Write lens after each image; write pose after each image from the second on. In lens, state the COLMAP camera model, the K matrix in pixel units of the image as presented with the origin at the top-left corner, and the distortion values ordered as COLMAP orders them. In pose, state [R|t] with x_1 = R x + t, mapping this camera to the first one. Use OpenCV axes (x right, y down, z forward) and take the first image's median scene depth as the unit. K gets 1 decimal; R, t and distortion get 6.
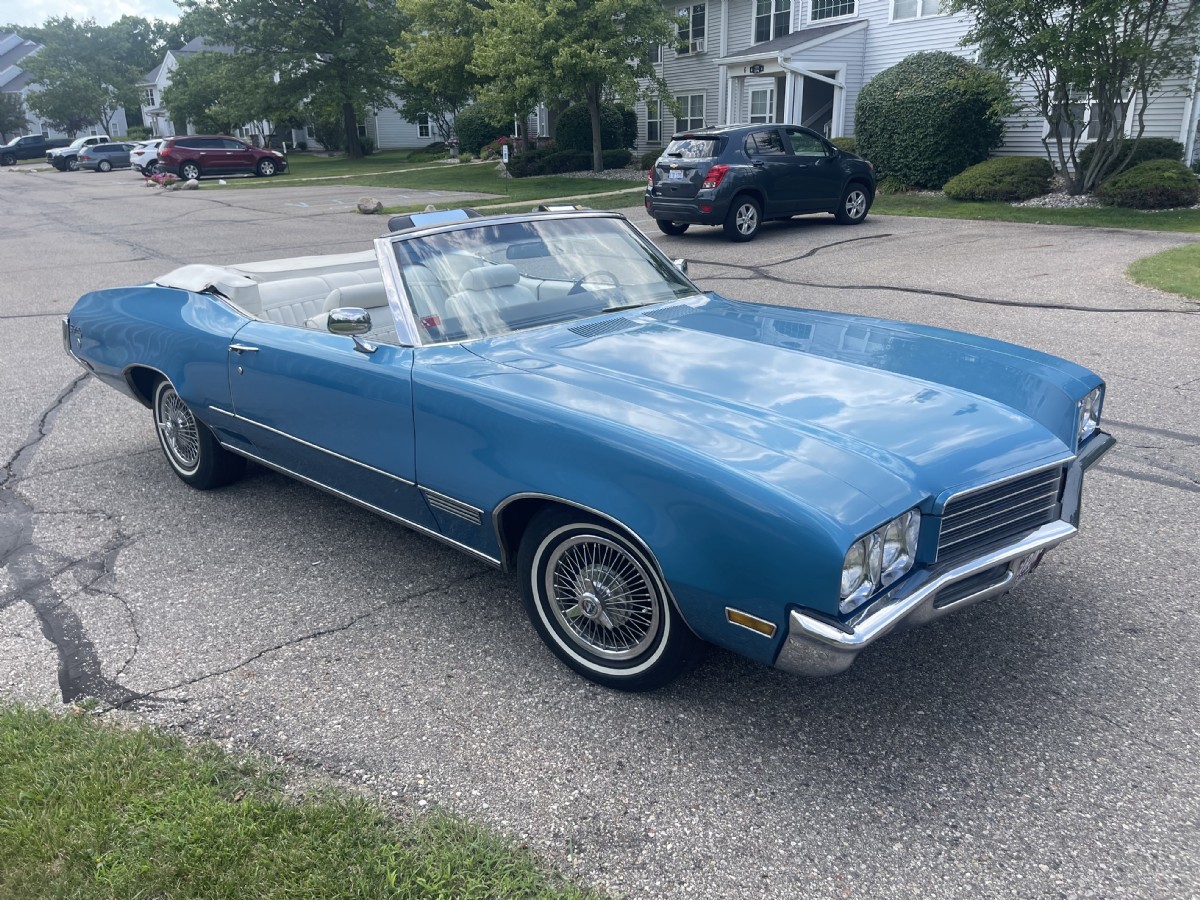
lens RADIAL K [[913.9, 0, 603.2], [0, 913.9, 442.6], [0, 0, 1]] dist [0.077640, -0.113735]
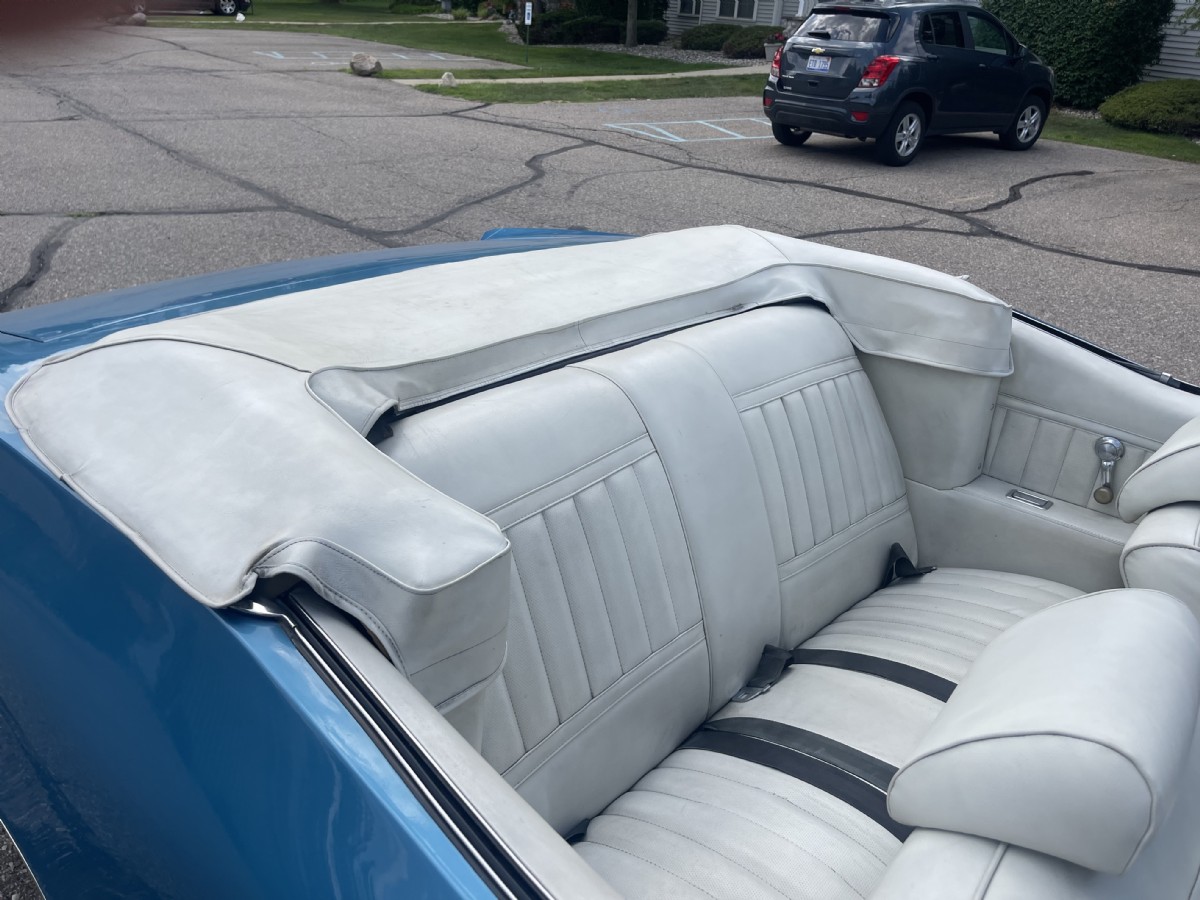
lens RADIAL K [[910.2, 0, 606.1], [0, 910.2, 447.5], [0, 0, 1]] dist [0.137378, -0.198787]
pose [[0.996093, 0.067421, 0.057032, -0.078610], [-0.073882, 0.990019, 0.120020, -0.047076], [-0.048371, -0.123765, 0.991132, 0.172052]]
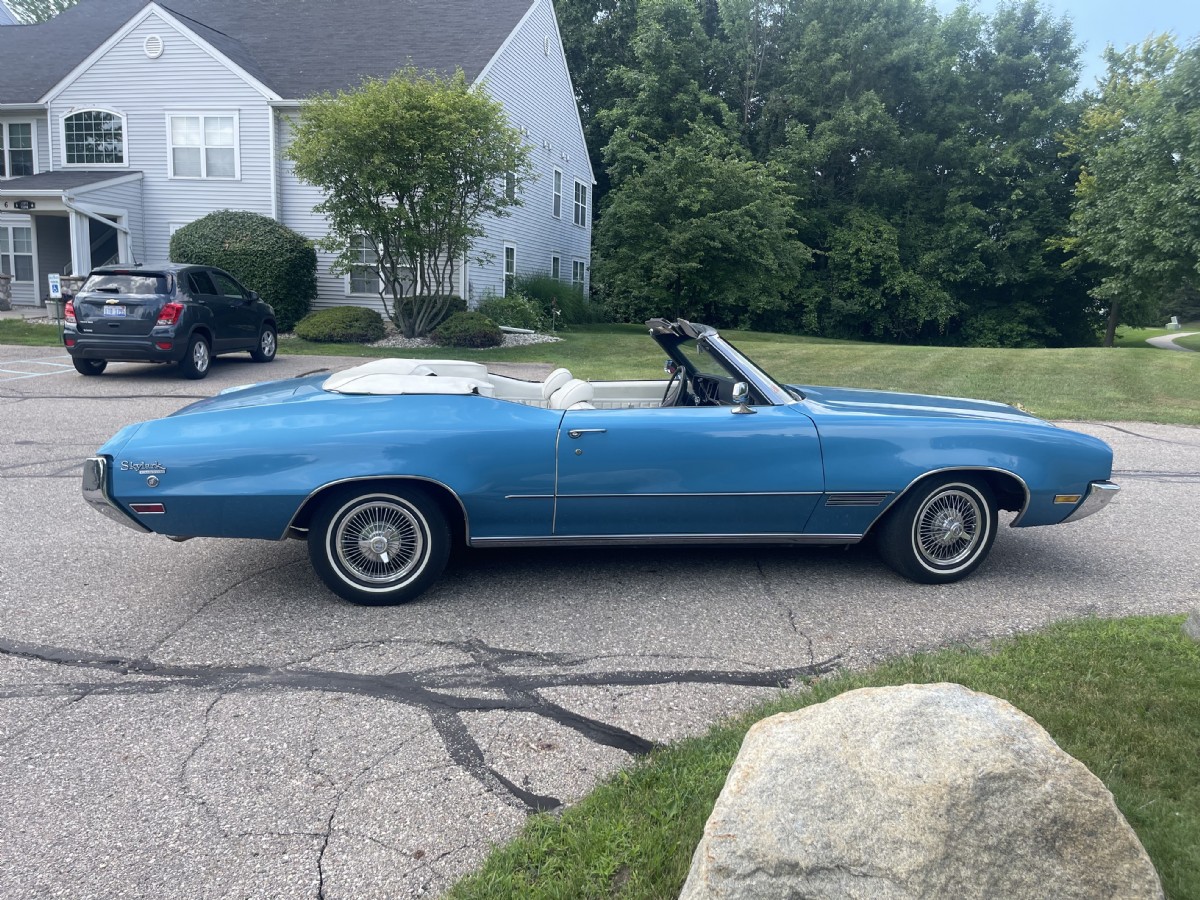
lens RADIAL K [[913.9, 0, 603.2], [0, 913.9, 442.6], [0, 0, 1]] dist [0.077640, -0.113735]
pose [[0.630350, -0.085840, 0.771550, -0.243929], [0.206456, 0.976613, -0.060018, -0.002935], [-0.748354, 0.197124, 0.633331, 0.048125]]
